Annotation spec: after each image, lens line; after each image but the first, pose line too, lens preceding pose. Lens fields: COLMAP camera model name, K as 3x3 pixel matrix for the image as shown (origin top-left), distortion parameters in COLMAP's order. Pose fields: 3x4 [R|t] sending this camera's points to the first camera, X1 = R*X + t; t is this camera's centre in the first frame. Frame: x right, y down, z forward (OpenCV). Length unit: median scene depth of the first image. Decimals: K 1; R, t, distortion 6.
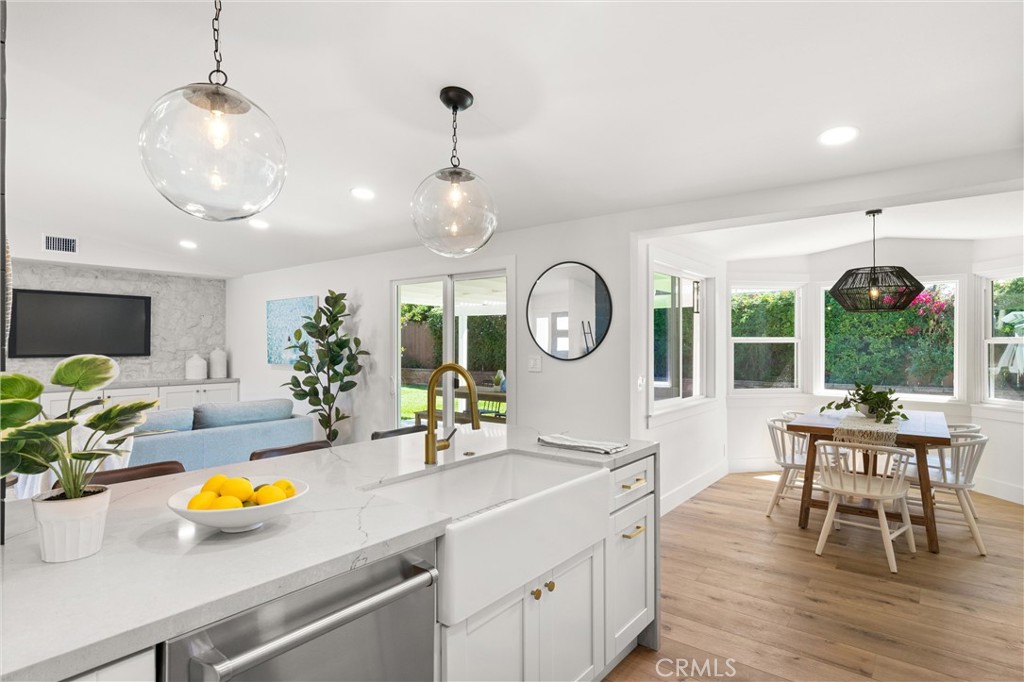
lens RADIAL K [[537.5, 0, 512.0], [0, 537.5, 341.0], [0, 0, 1]] dist [0.000769, 0.000729]
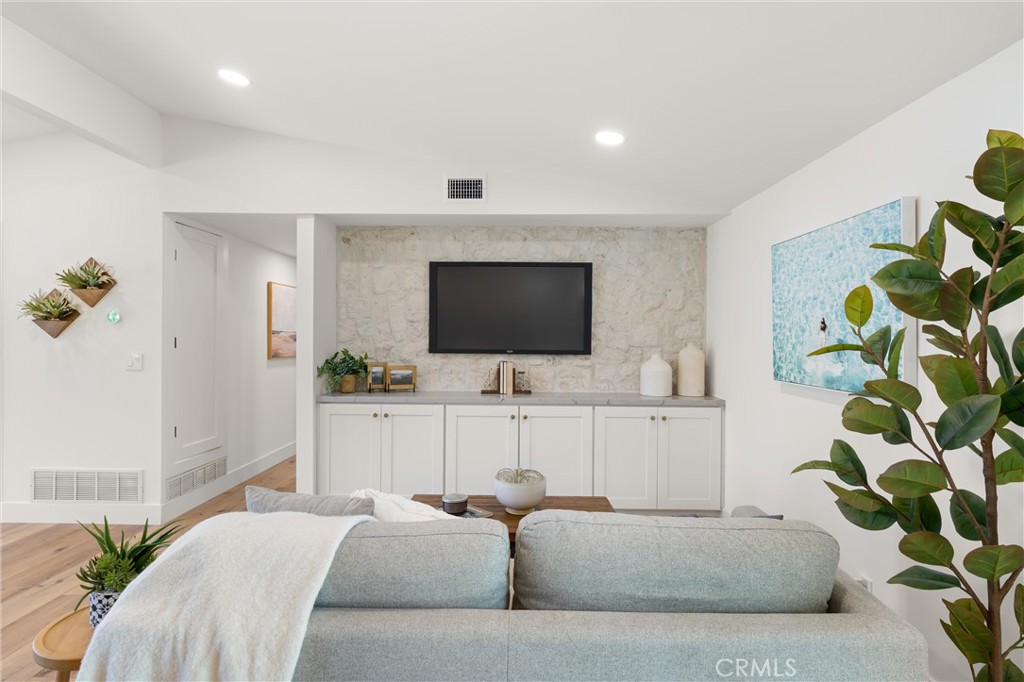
lens RADIAL K [[523.3, 0, 510.9], [0, 523.3, 337.0], [0, 0, 1]] dist [-0.000040, 0.000527]
pose [[0.599669, 0.006682, -0.800220, -0.281153], [-0.003897, 0.999978, 0.005430, 0.004352], [0.800239, -0.000138, 0.599681, 0.672520]]
